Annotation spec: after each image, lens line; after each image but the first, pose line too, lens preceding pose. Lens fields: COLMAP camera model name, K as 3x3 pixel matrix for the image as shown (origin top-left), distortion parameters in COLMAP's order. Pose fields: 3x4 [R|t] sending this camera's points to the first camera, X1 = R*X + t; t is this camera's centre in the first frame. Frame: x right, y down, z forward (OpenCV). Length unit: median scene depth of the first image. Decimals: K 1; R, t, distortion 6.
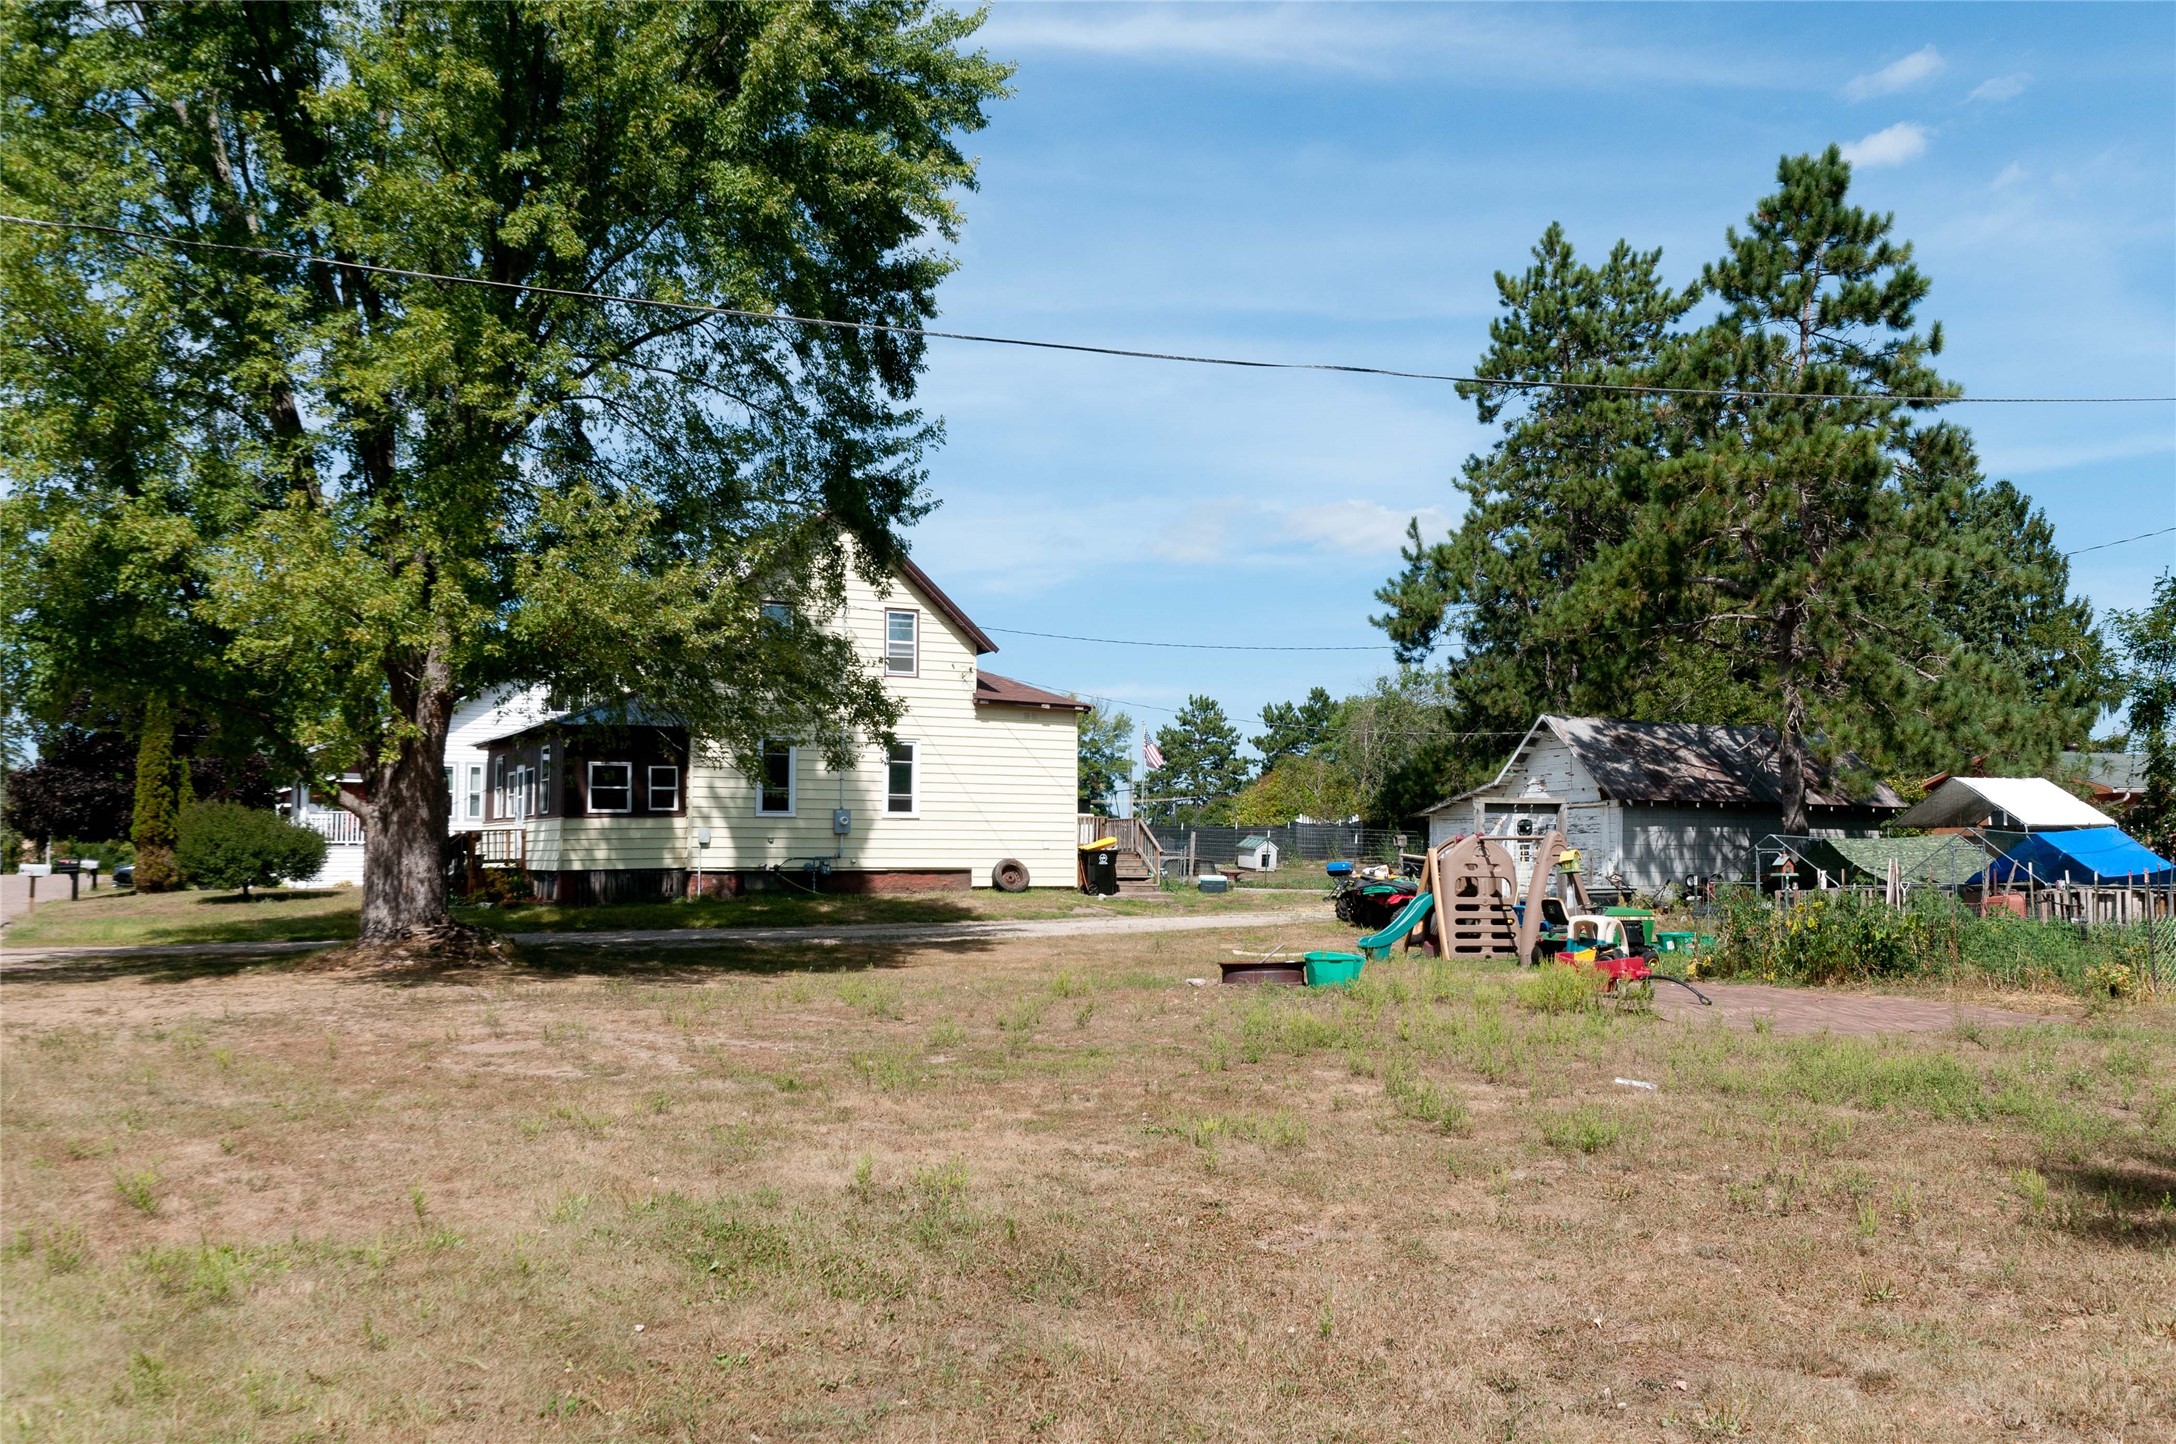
lens RADIAL K [[1810.8, 0, 1133.6], [0, 1810.8, 748.4], [0, 0, 1]] dist [-0.009382, -0.003325]
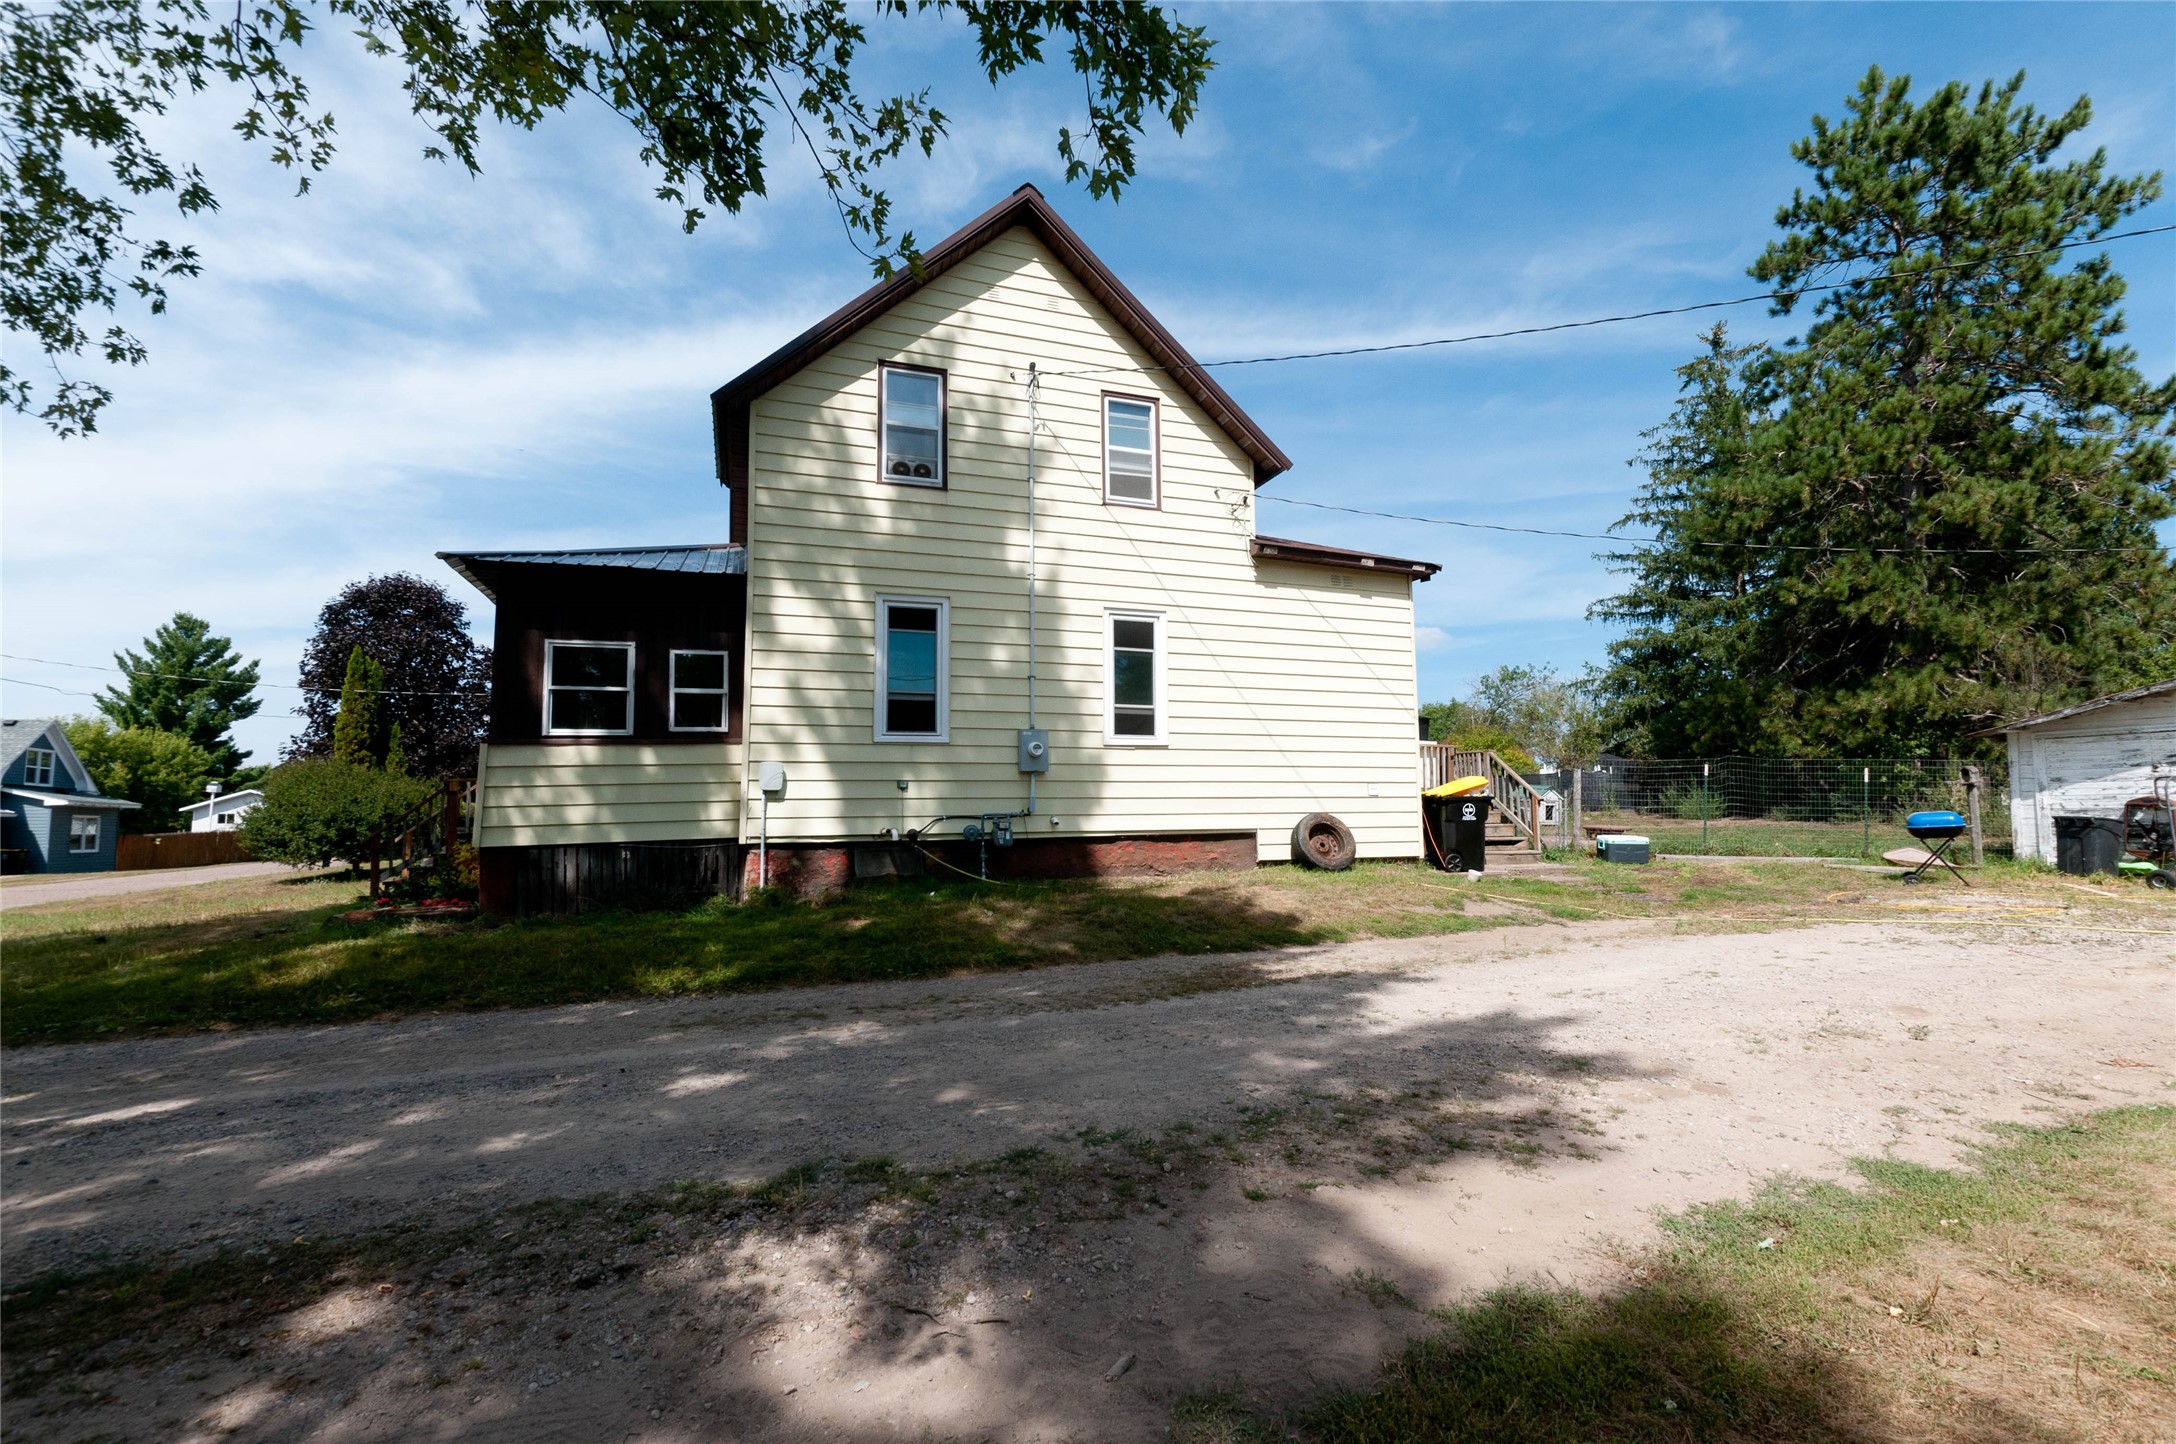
lens RADIAL K [[950.8, 0, 1115.9], [0, 950.8, 744.3], [0, 0, 1]] dist [0.016131, -0.000047]
pose [[0.989840, -0.023612, -0.140211, -0.091796], [0.021646, 0.999645, -0.015529, 0.042551], [0.140527, 0.012337, 0.990000, 0.692524]]
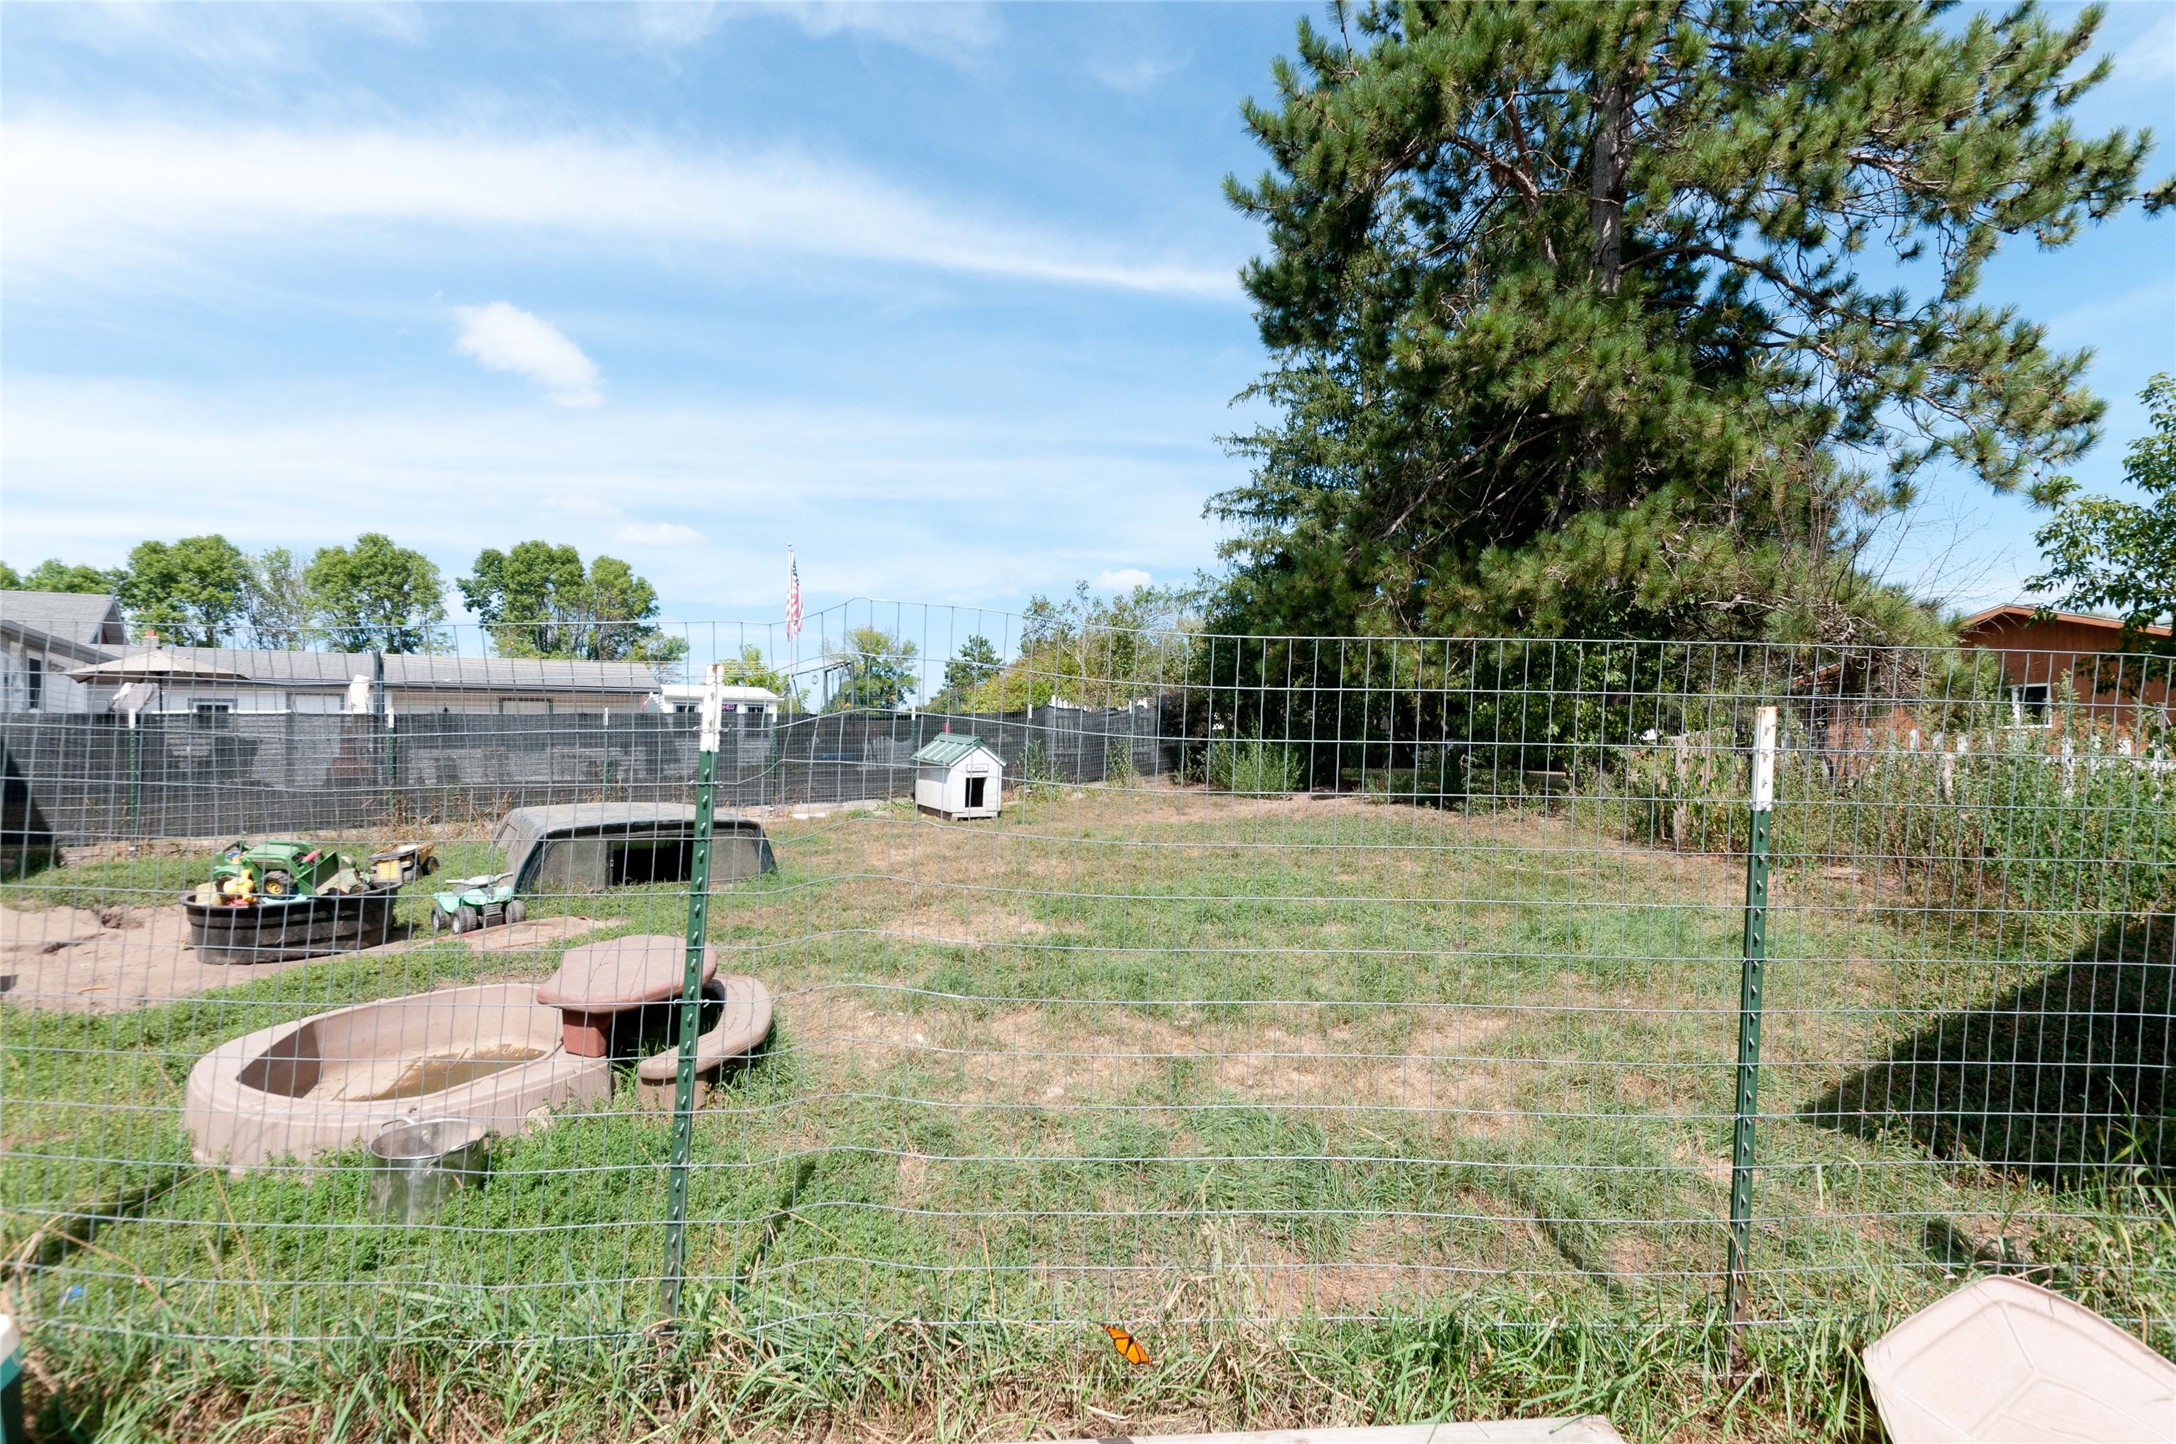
lens RADIAL K [[950.8, 0, 1115.9], [0, 950.8, 744.3], [0, 0, 1]] dist [0.016131, -0.000047]
pose [[0.986417, -0.012143, 0.163811, 0.092585], [0.002526, 0.998267, 0.058787, 0.050706], [-0.164241, -0.057575, 0.984739, 1.040789]]
